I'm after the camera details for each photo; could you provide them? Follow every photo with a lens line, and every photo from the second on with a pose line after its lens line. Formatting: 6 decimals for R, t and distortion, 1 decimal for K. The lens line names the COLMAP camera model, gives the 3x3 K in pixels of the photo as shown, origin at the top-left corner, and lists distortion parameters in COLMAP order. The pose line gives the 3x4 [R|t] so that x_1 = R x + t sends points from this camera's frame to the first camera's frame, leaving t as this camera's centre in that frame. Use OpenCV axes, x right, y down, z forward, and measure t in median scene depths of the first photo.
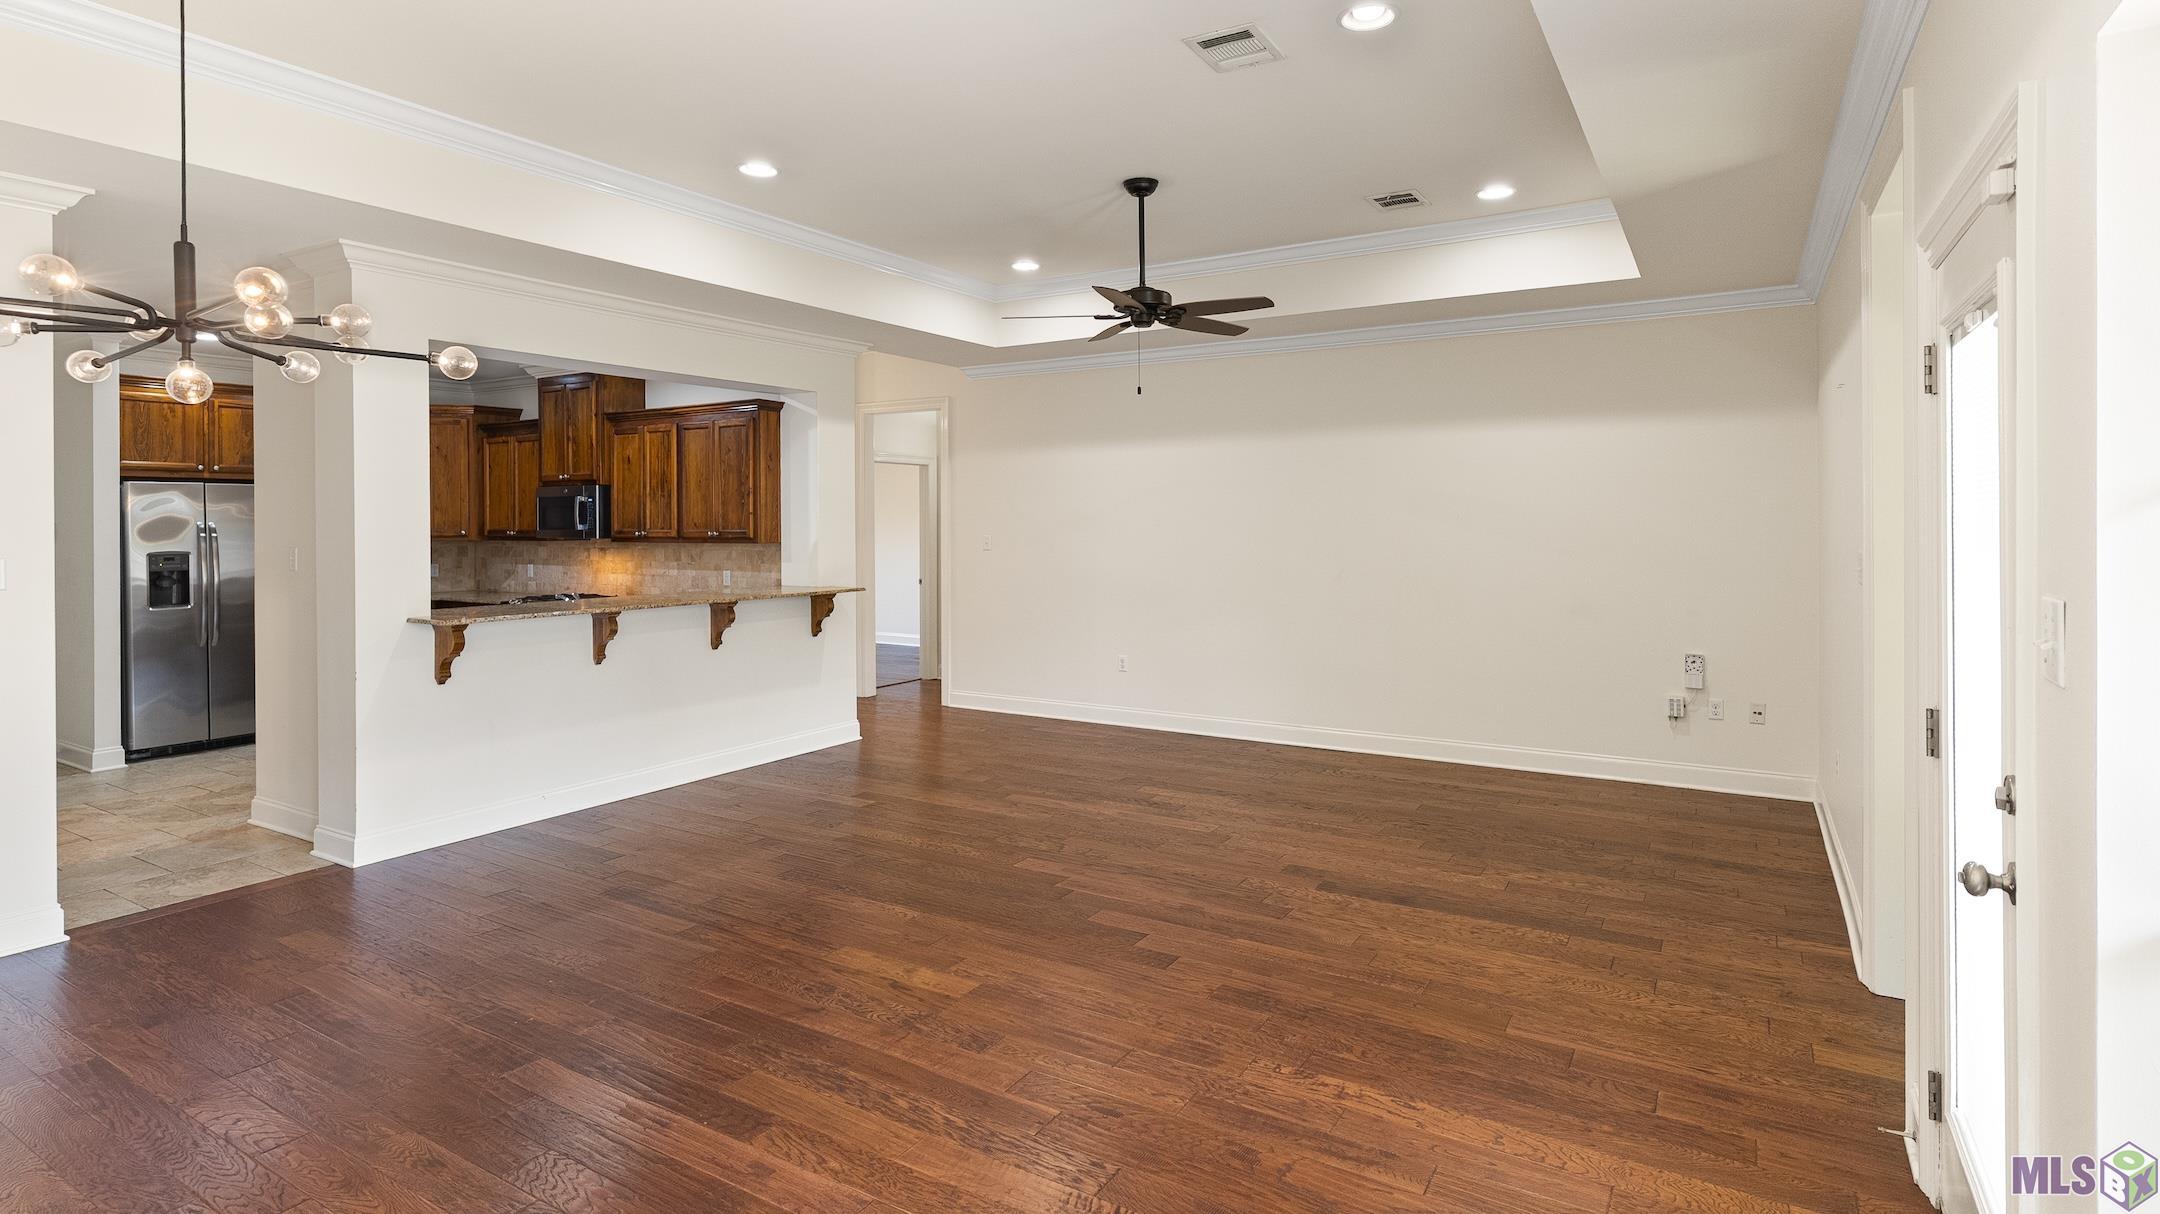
lens RADIAL K [[1081.3, 0, 1114.1], [0, 1081.3, 531.9], [0, 0, 1]] dist [0.001219, 0.000077]
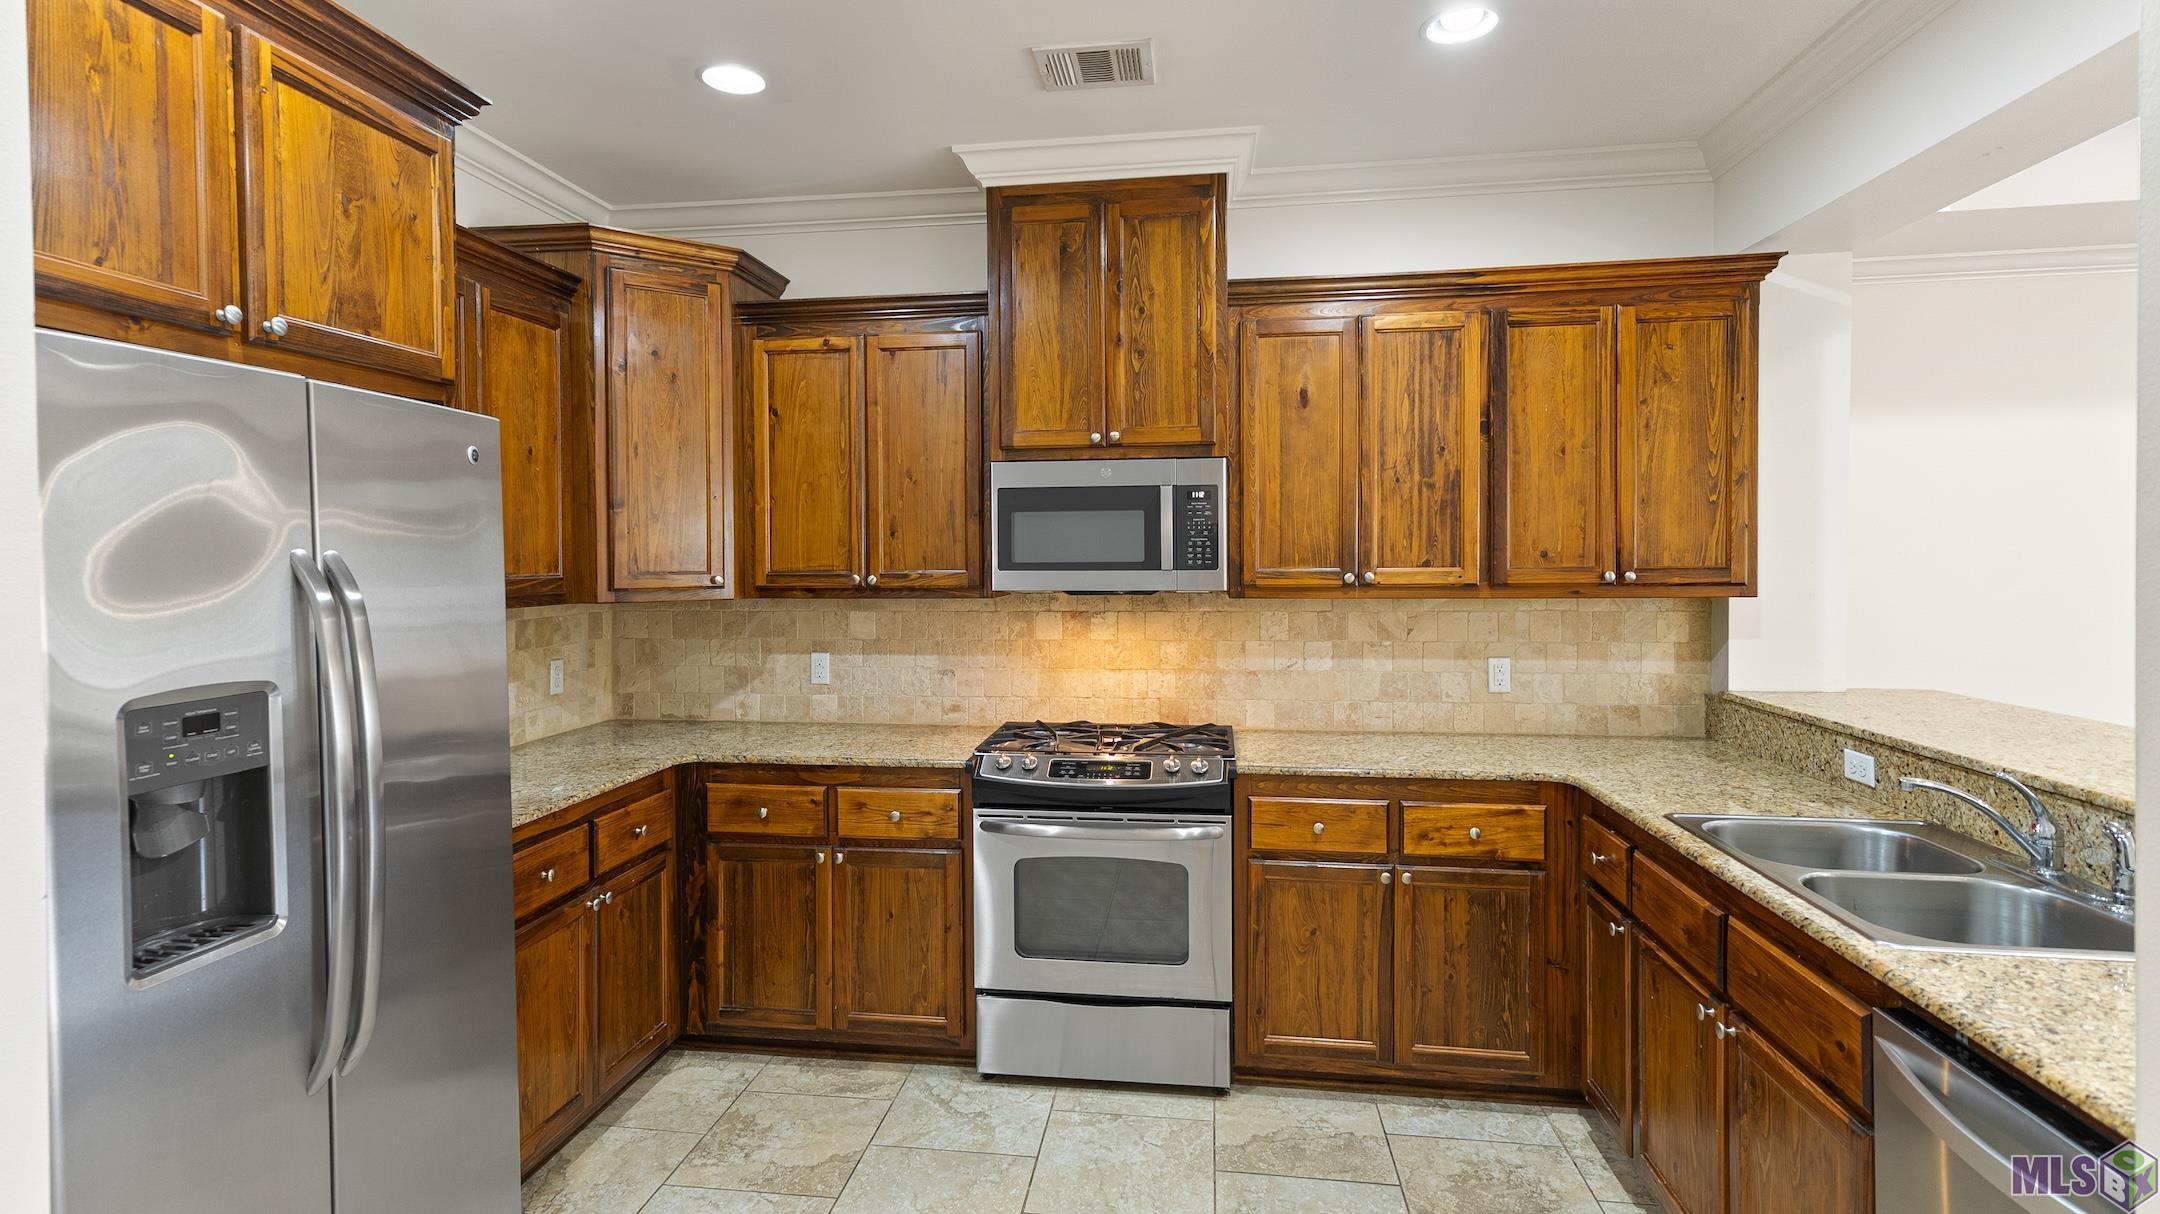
lens RADIAL K [[1081.3, 0, 1070.0], [0, 1081.3, 589.4], [0, 0, 1]] dist [0.001219, 0.000077]
pose [[0.926139, -0.011624, 0.377004, -0.671979], [0.005894, 0.999849, 0.016349, -0.001229], [-0.377137, -0.012919, 0.926067, 0.636818]]
